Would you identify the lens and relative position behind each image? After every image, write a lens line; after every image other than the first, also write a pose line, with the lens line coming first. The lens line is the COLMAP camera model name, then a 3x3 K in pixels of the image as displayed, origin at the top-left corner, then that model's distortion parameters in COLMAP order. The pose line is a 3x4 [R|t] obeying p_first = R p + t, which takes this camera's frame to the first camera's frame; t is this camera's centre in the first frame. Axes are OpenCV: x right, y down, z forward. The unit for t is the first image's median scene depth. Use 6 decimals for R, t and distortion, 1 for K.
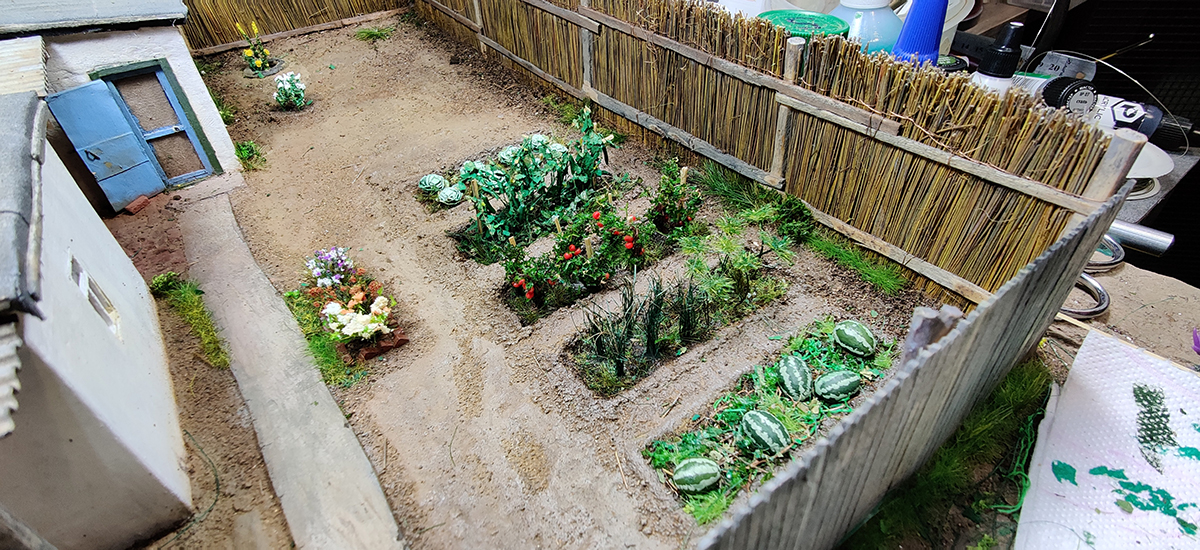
lens RADIAL K [[594.8, 0, 608.2], [0, 594.8, 275.9], [0, 0, 1]] dist [-0.020239, 0.020058]
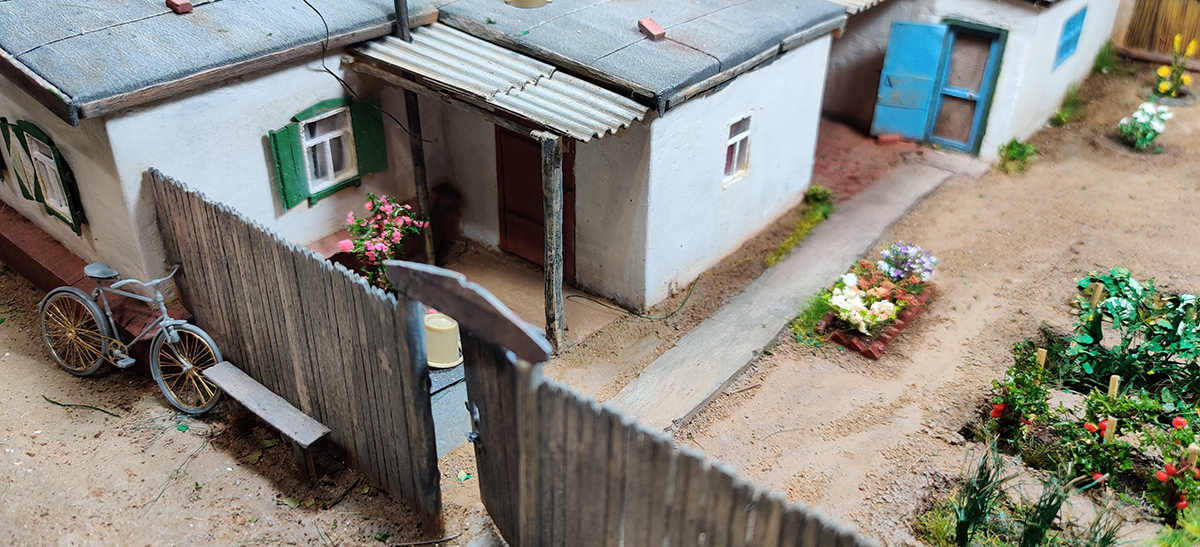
lens RADIAL K [[946.6, 0, 580.2], [0, 946.6, 268.4], [0, 0, 1]] dist [-0.021435, -0.001237]
pose [[0.244876, 0.525117, -0.815039, 0.516430], [-0.631154, 0.724460, 0.277130, -0.082080], [0.735989, 0.446553, 0.508832, -0.090156]]
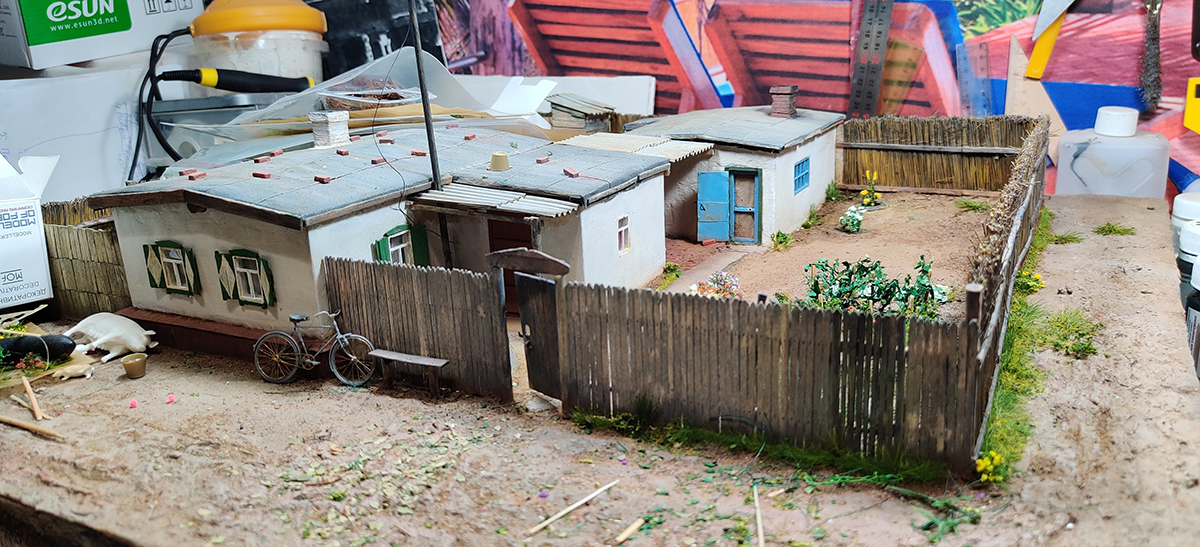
lens RADIAL K [[913.6, 0, 593.7], [0, 913.6, 275.8], [0, 0, 1]] dist [-0.002635, 0.002327]
pose [[0.427089, 0.275144, -0.861331, 1.373028], [-0.550228, 0.834992, -0.006099, 0.159241], [0.717526, 0.476533, 0.508008, -0.501087]]
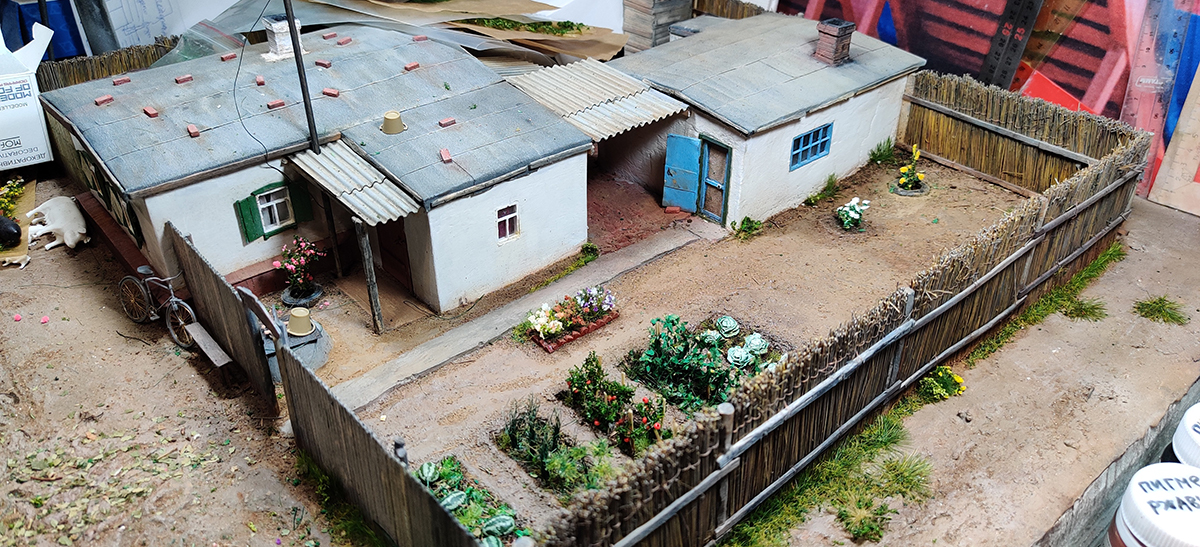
lens RADIAL K [[902.0, 0, 574.8], [0, 902.0, 293.7], [0, 0, 1]] dist [0.002322, -0.006614]
pose [[0.073721, 0.583554, -0.808721, 1.221990], [-0.633756, 0.653541, 0.413809, -0.827113], [0.770012, 0.482025, 0.418010, -0.024458]]
